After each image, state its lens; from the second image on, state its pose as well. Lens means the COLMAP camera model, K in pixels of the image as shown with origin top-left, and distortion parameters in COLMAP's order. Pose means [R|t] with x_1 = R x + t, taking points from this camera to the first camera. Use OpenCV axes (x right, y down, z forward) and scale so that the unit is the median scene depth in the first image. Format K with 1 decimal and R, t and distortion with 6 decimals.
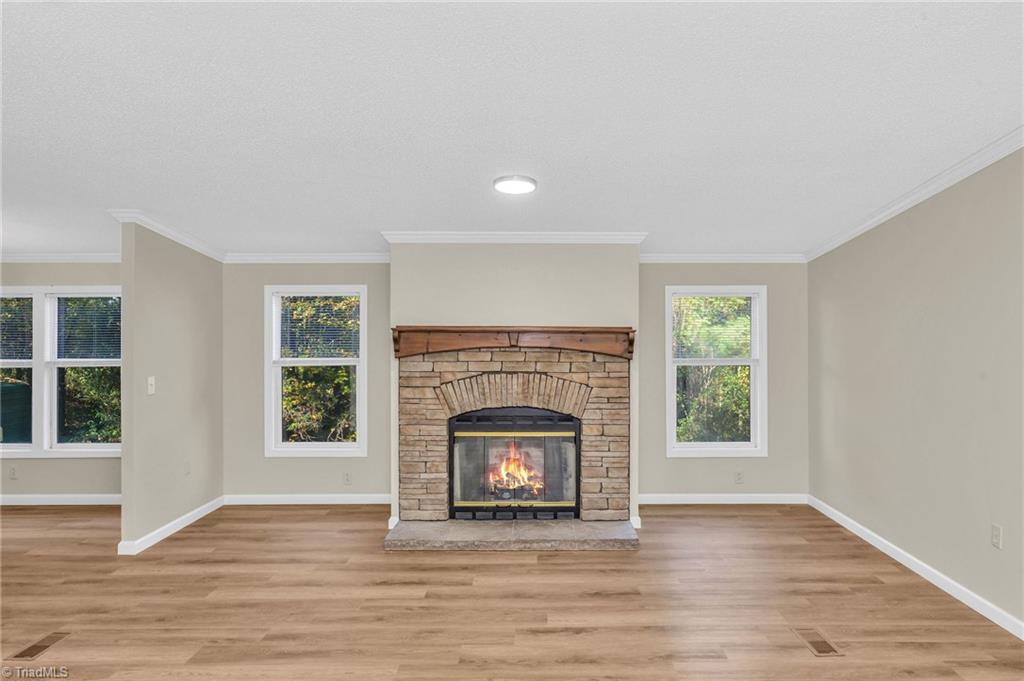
lens RADIAL K [[650.2, 0, 536.7], [0, 650.2, 328.1], [0, 0, 1]] dist [-0.000332, -0.000388]
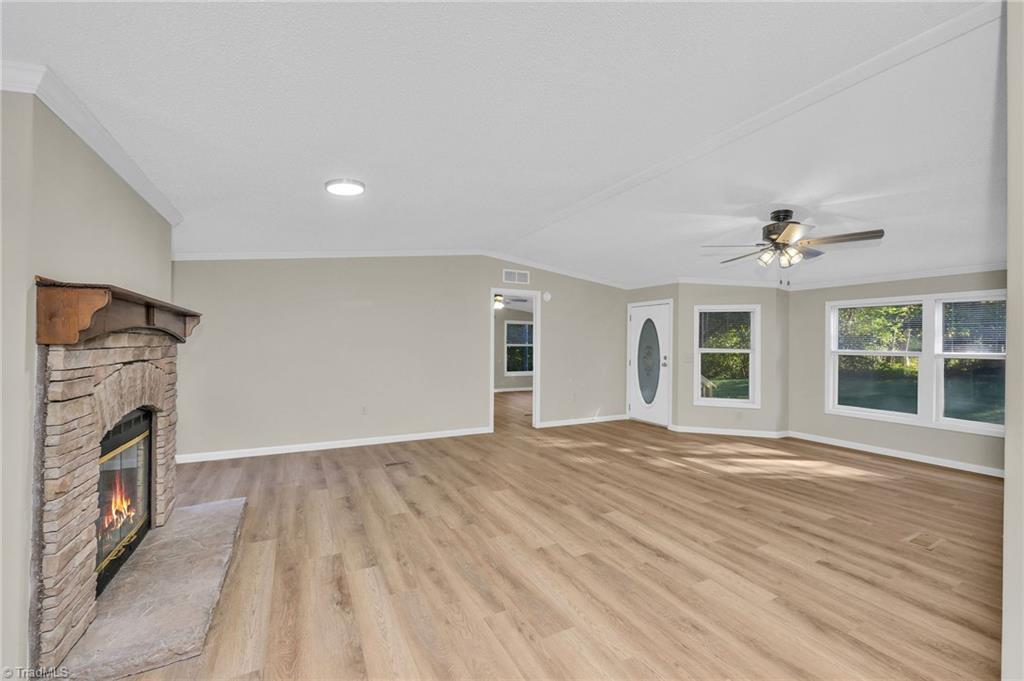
lens RADIAL K [[412.6, 0, 516.8], [0, 412.6, 343.4], [0, 0, 1]] dist [-0.000234, -0.000129]
pose [[-0.461101, -0.008600, 0.887306, -0.645617], [-0.013728, 0.999902, 0.002557, 0.039322], [-0.887241, -0.011002, -0.461174, 0.831309]]
